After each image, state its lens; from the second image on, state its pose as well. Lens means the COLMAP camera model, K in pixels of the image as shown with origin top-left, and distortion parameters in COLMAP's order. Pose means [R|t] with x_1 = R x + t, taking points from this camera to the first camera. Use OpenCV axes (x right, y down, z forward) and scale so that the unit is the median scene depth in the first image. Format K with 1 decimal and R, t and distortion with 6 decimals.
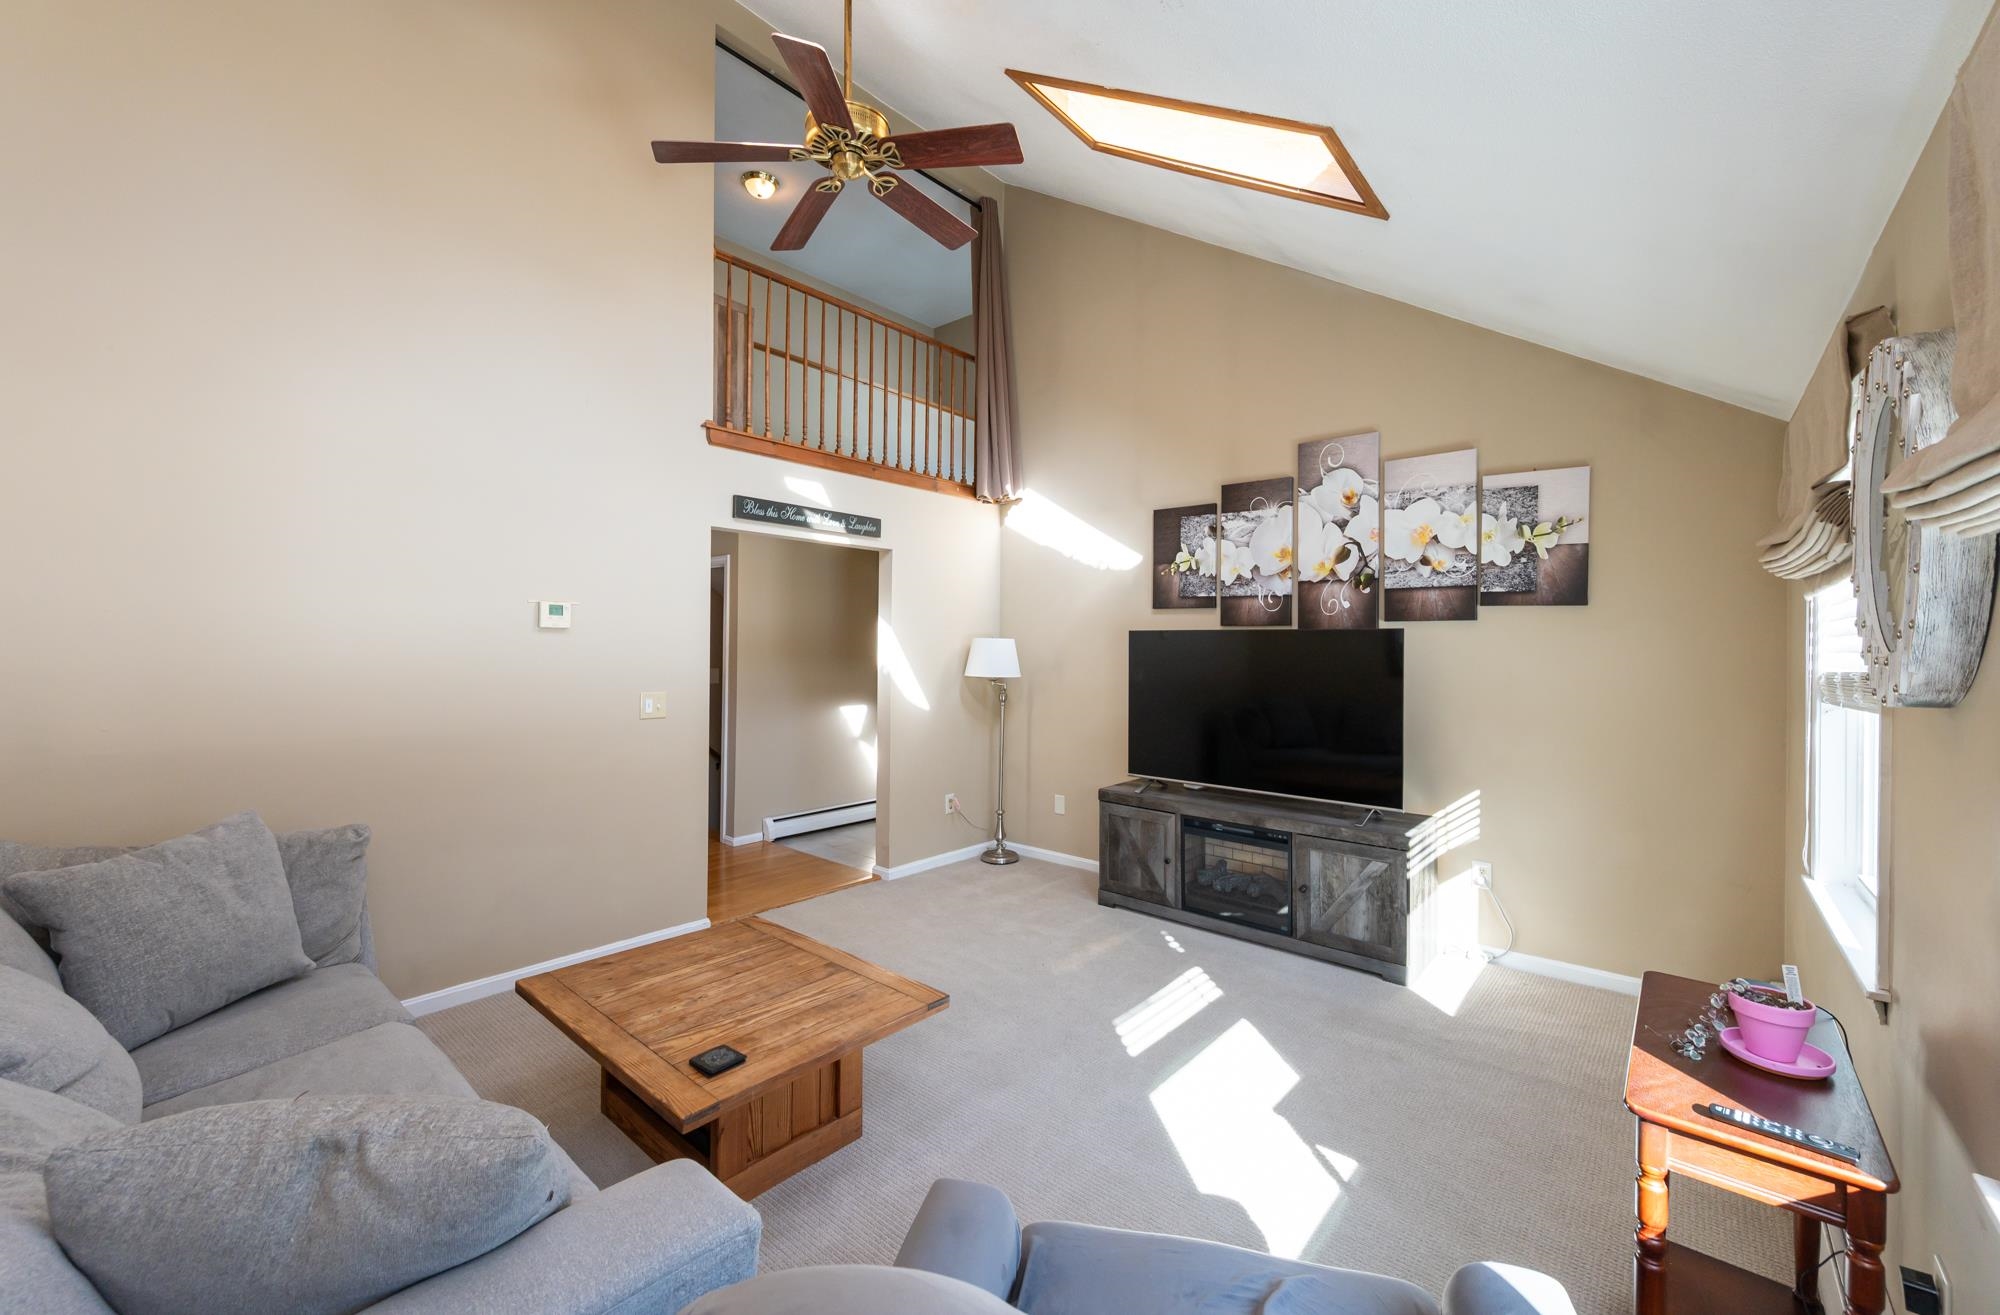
lens RADIAL K [[795.6, 0, 998.8], [0, 795.6, 636.1], [0, 0, 1]] dist [0.019212, 0.000068]
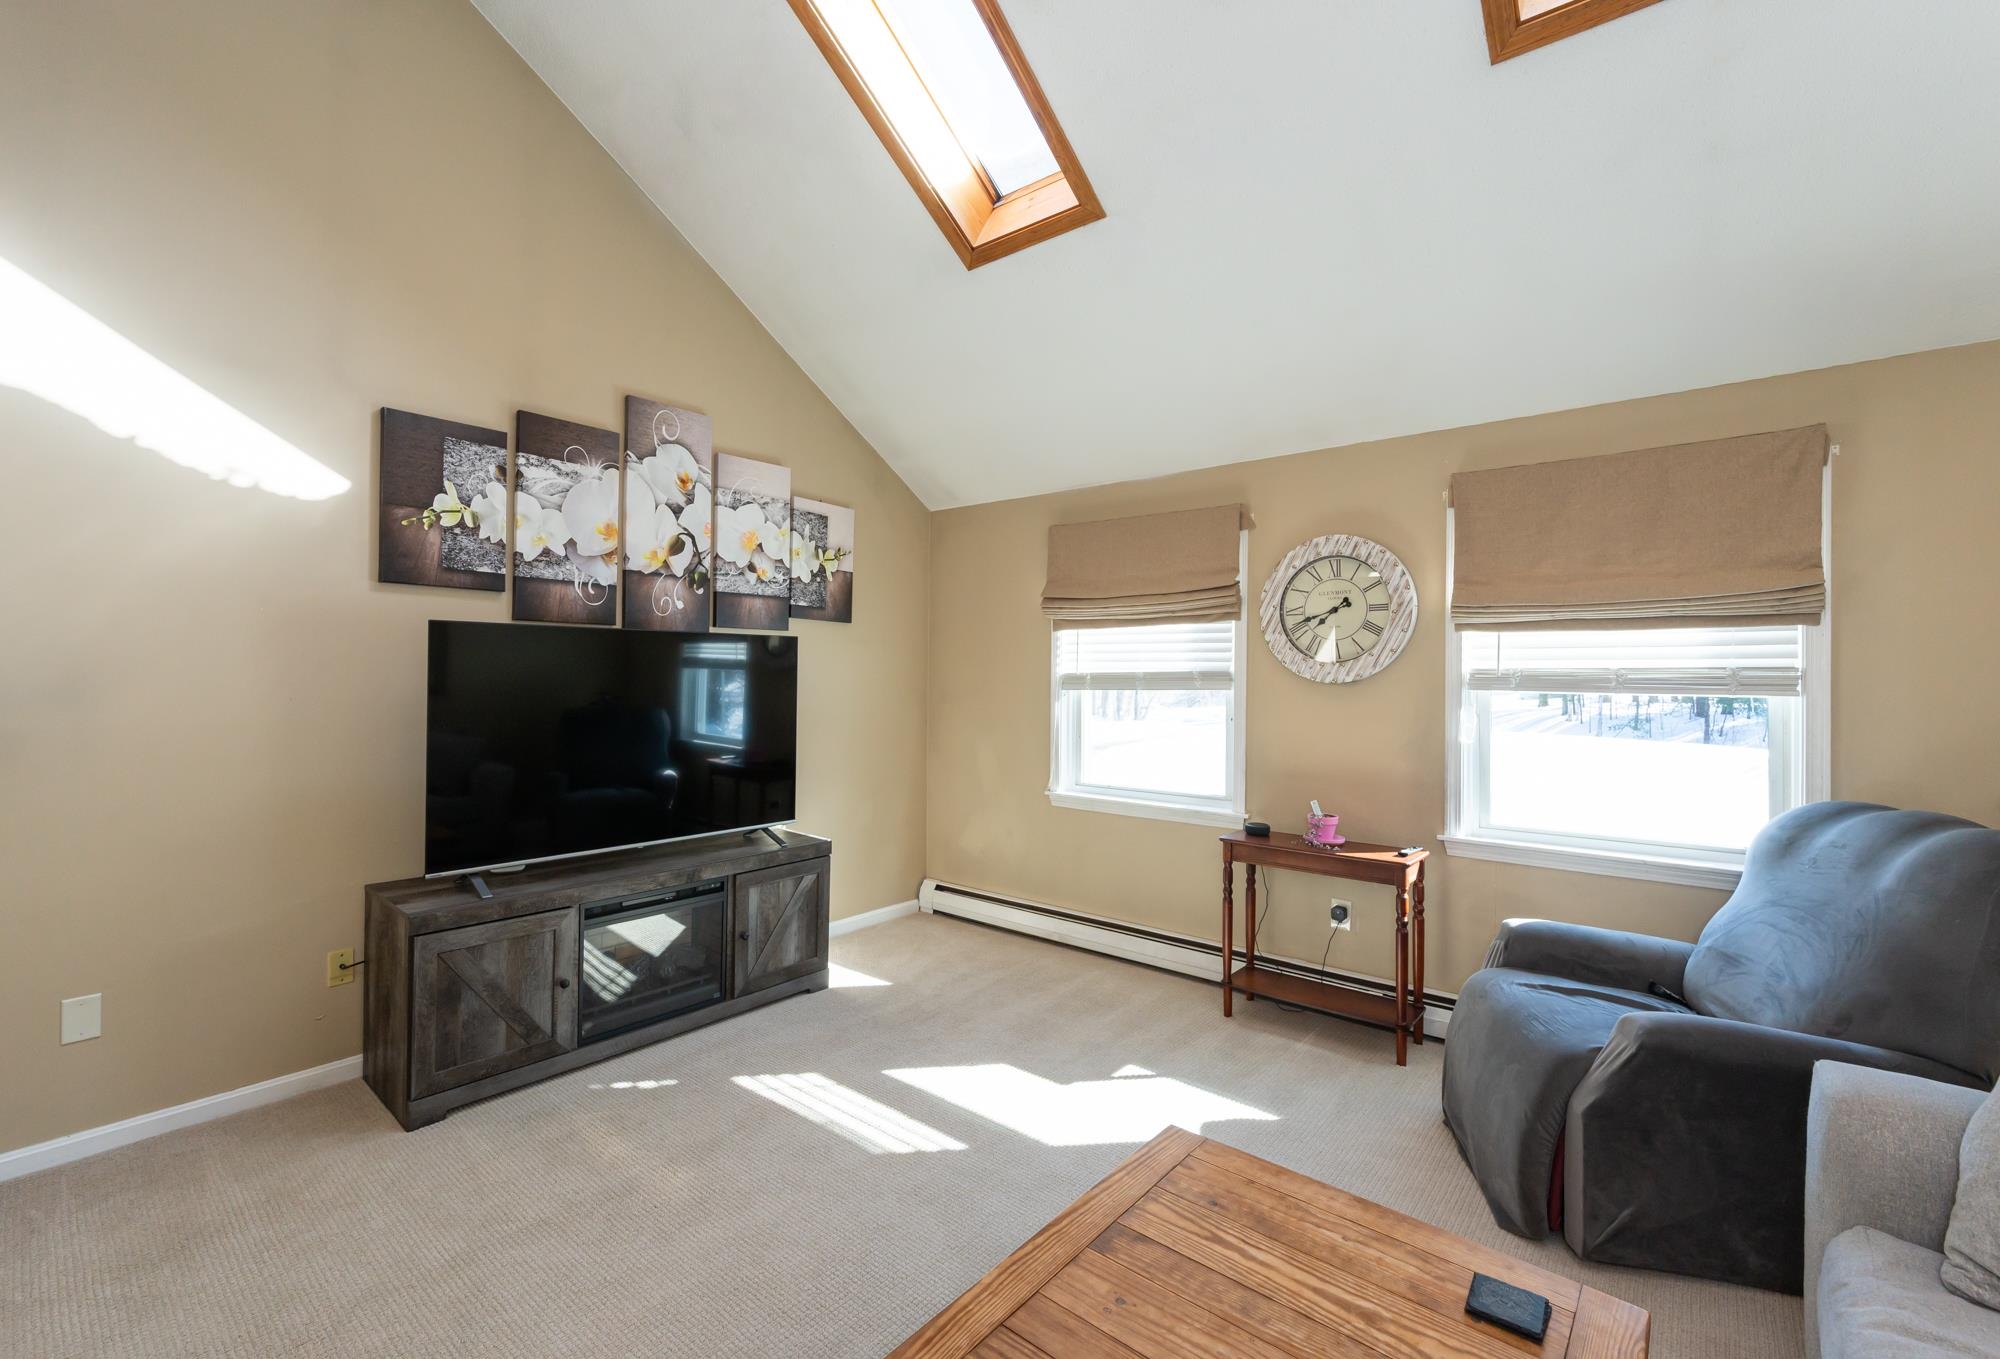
lens RADIAL K [[860.7, 0, 969.2], [0, 860.7, 666.3], [0, 0, 1]] dist [-0.001903, -0.000016]
pose [[-0.000724, 0.000324, 1.000000, -0.498310], [-0.018857, 0.999822, -0.000338, 0.021317], [-0.999822, -0.018857, -0.000718, 0.701850]]
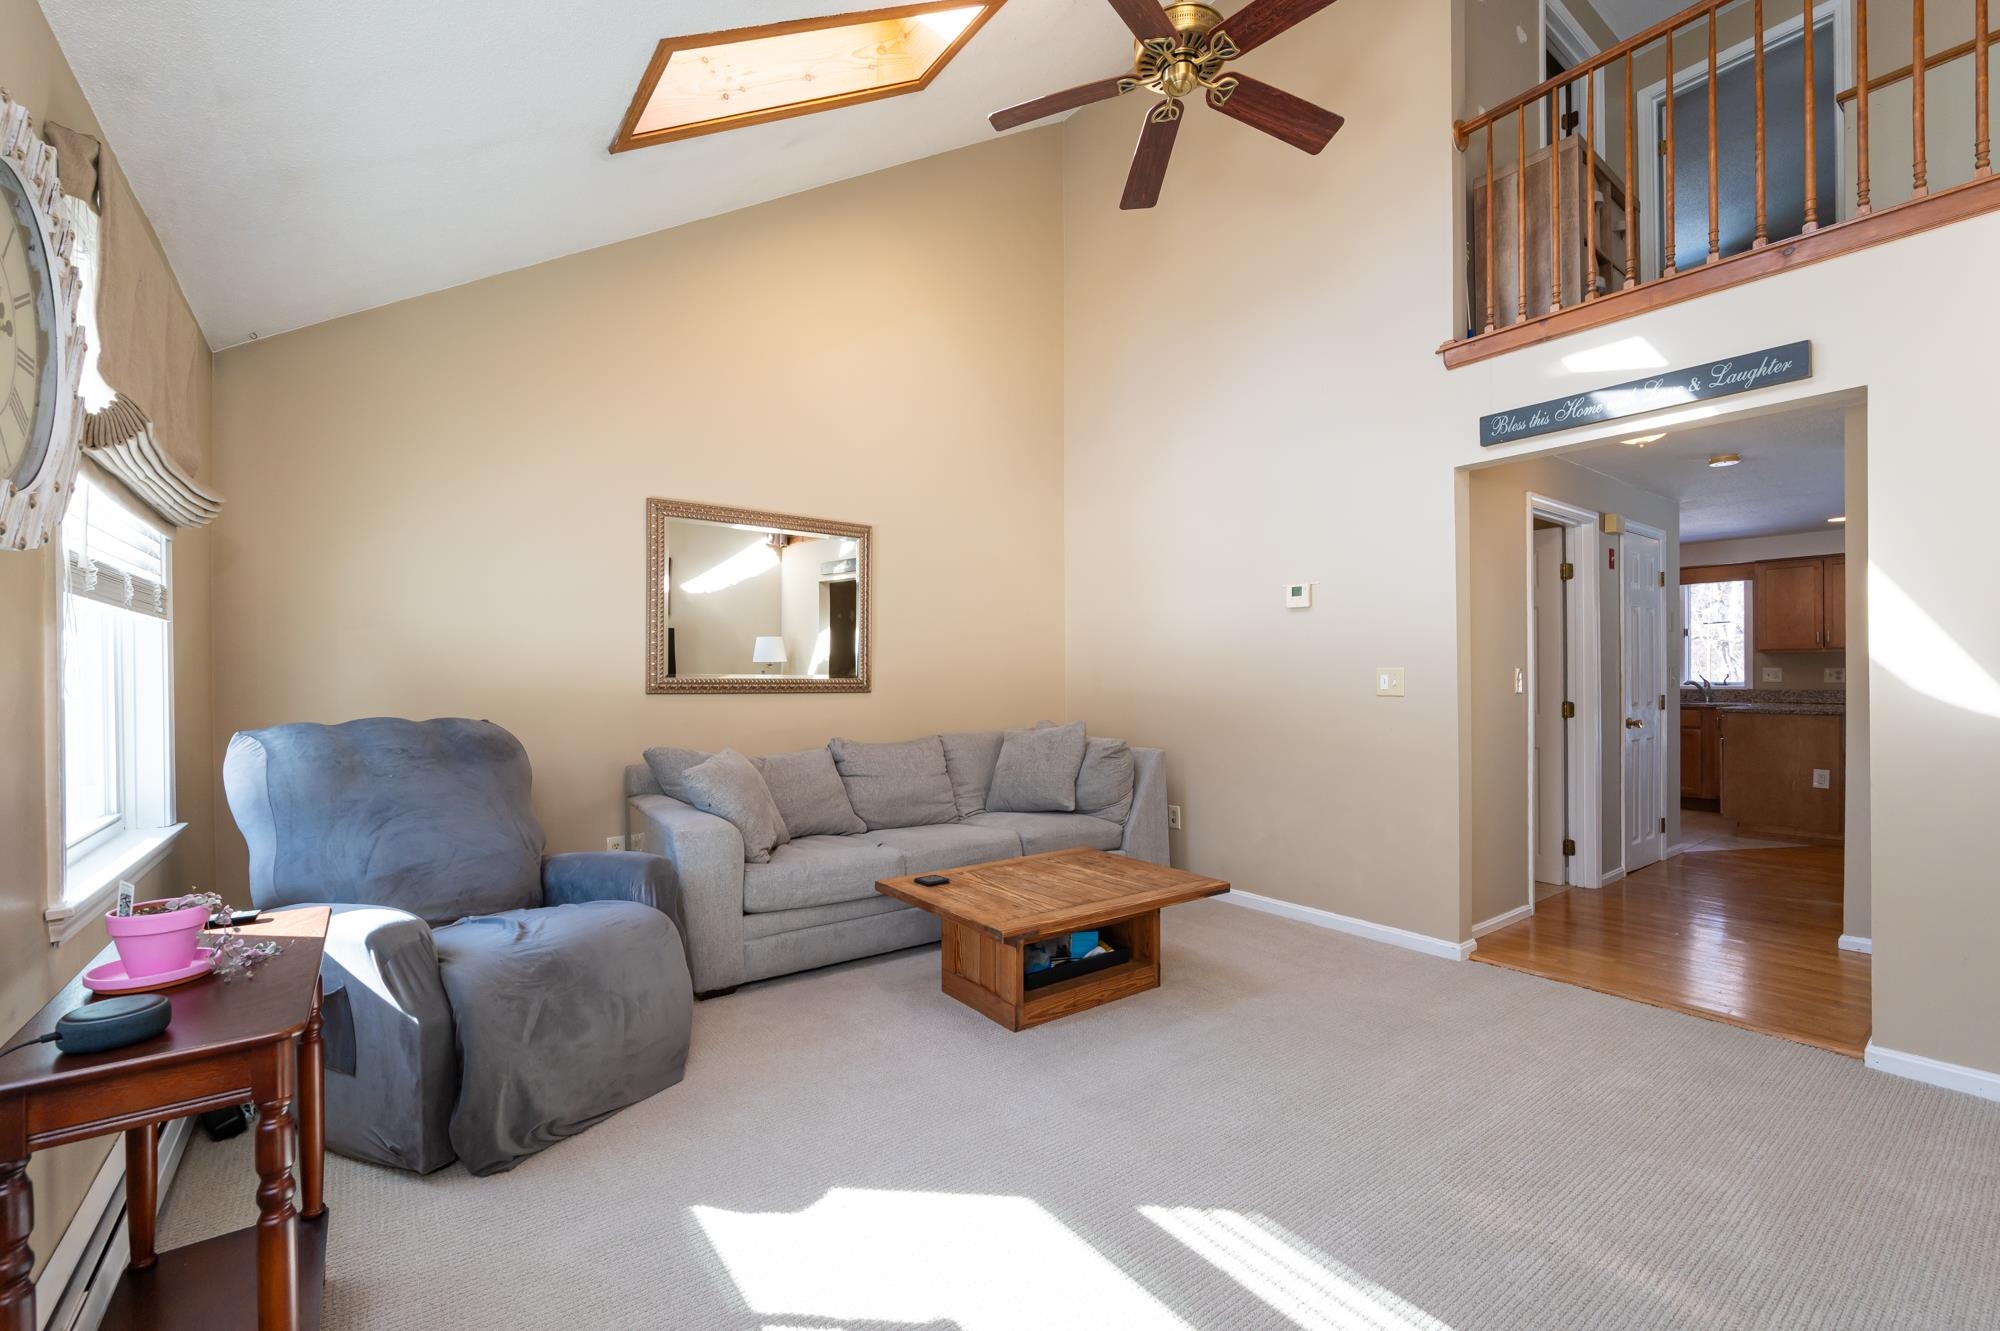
lens RADIAL K [[845.0, 0, 1000.0], [0, 845.0, 665.5], [0, 0, 1]] dist [-0.001369, -0.000281]
pose [[-0.213578, -0.025266, -0.976599, 0.584265], [0.014485, 0.999474, -0.029025, 0.084627], [0.976819, -0.020345, -0.213100, 0.724664]]
